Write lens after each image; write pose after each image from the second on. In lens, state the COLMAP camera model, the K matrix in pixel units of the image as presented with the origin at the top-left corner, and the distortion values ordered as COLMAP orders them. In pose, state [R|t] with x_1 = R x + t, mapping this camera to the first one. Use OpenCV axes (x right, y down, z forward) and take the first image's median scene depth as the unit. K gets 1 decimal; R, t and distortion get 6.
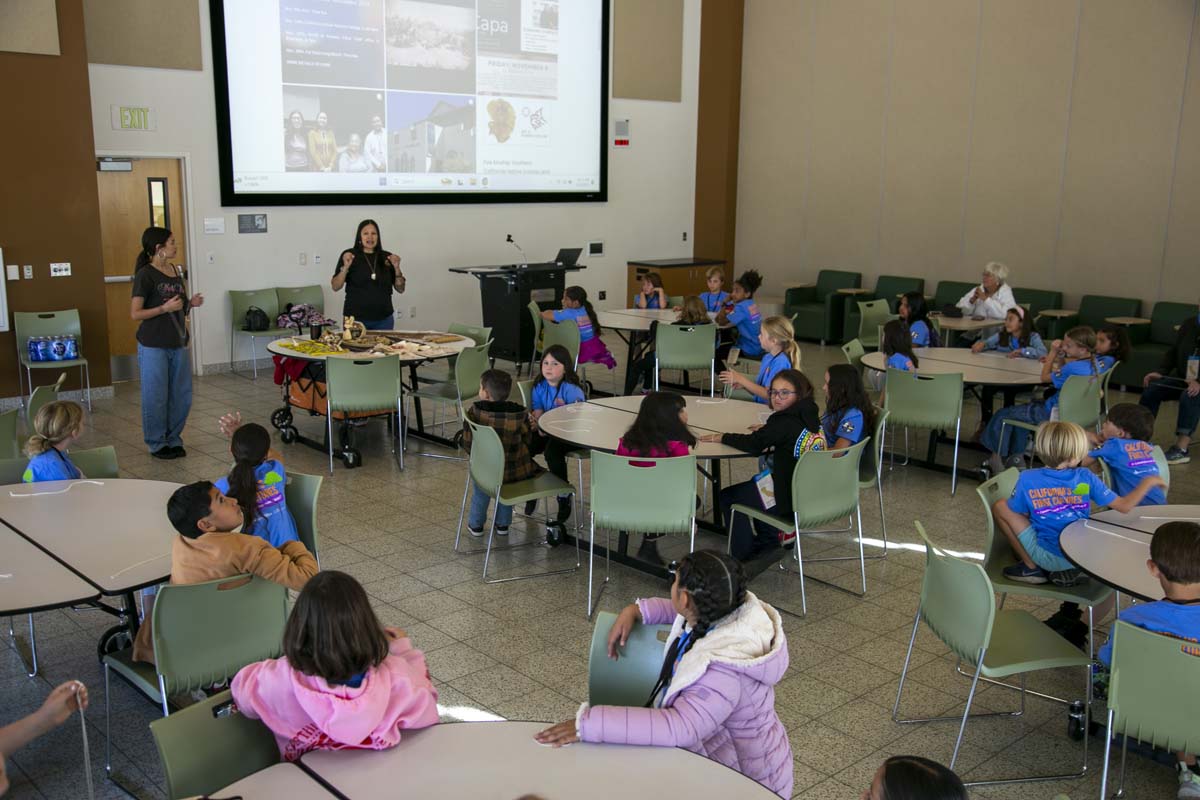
lens RADIAL K [[1177.9, 0, 600.0], [0, 1177.9, 400.0], [0, 0, 1]] dist [0.010290, 0.021538]
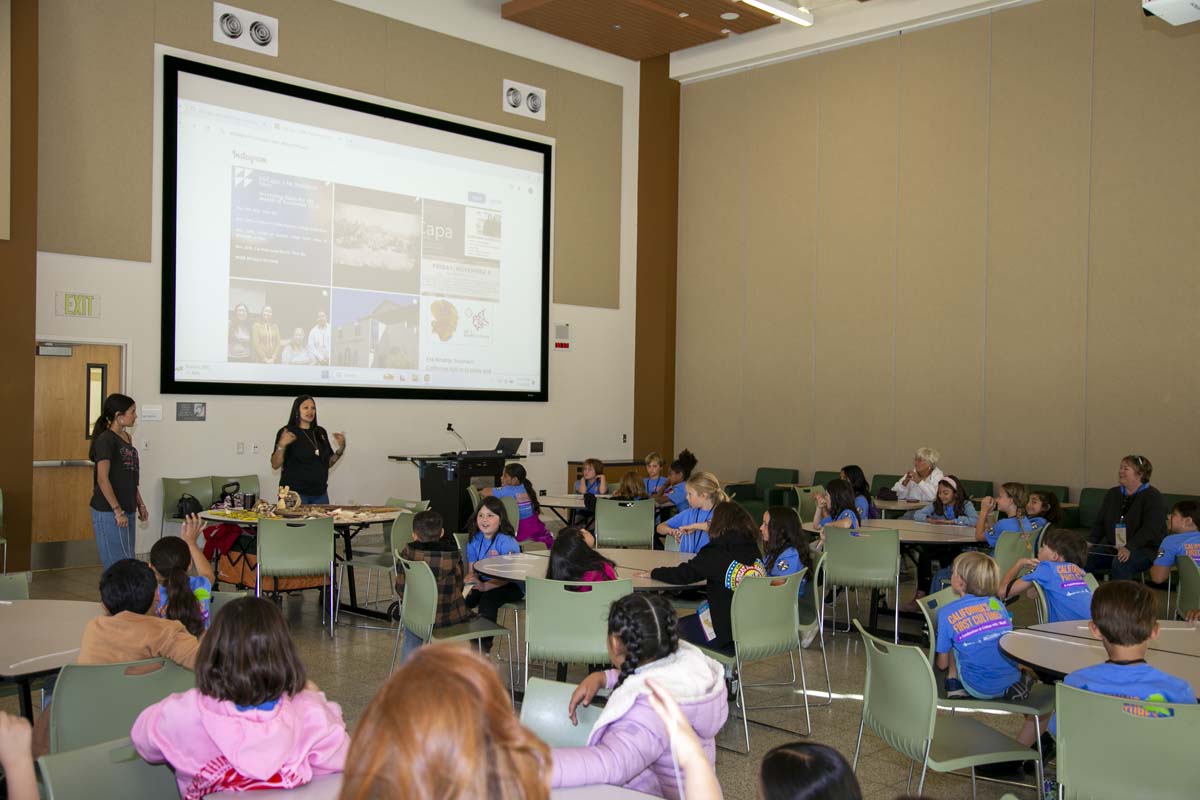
lens RADIAL K [[1178.4, 0, 606.1], [0, 1178.4, 398.3], [0, 0, 1]] dist [0.005359, 0.023645]
pose [[0.998573, 0.002411, 0.053356, 0.002702], [0.008426, 0.979360, -0.201949, 0.044103], [-0.052742, 0.202110, 0.977942, 0.003705]]
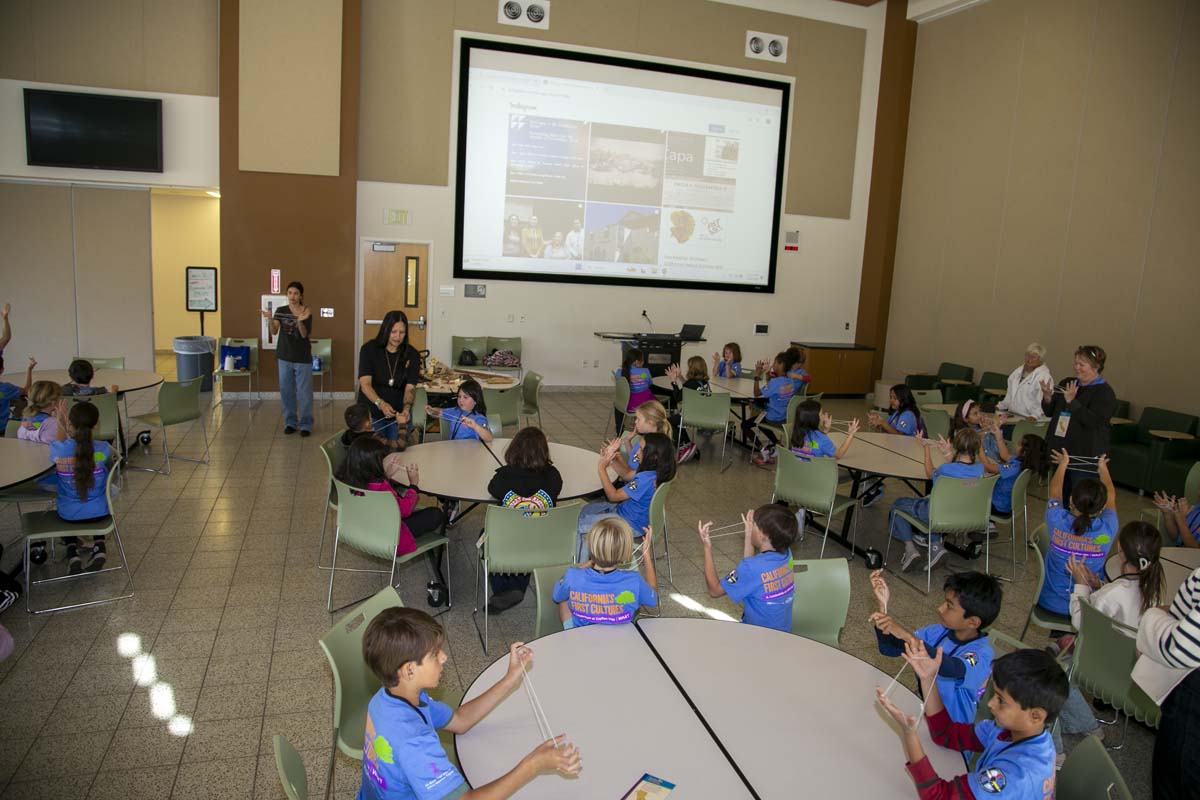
lens RADIAL K [[824.4, 0, 600.0], [0, 824.4, 400.0], [0, 0, 1]] dist [-0.130560, 0.076587]
pose [[0.909168, 0.110295, -0.401559, 0.258928], [-0.125190, 0.992072, -0.010954, -0.026543], [0.397167, 0.060230, 0.915768, 0.157224]]
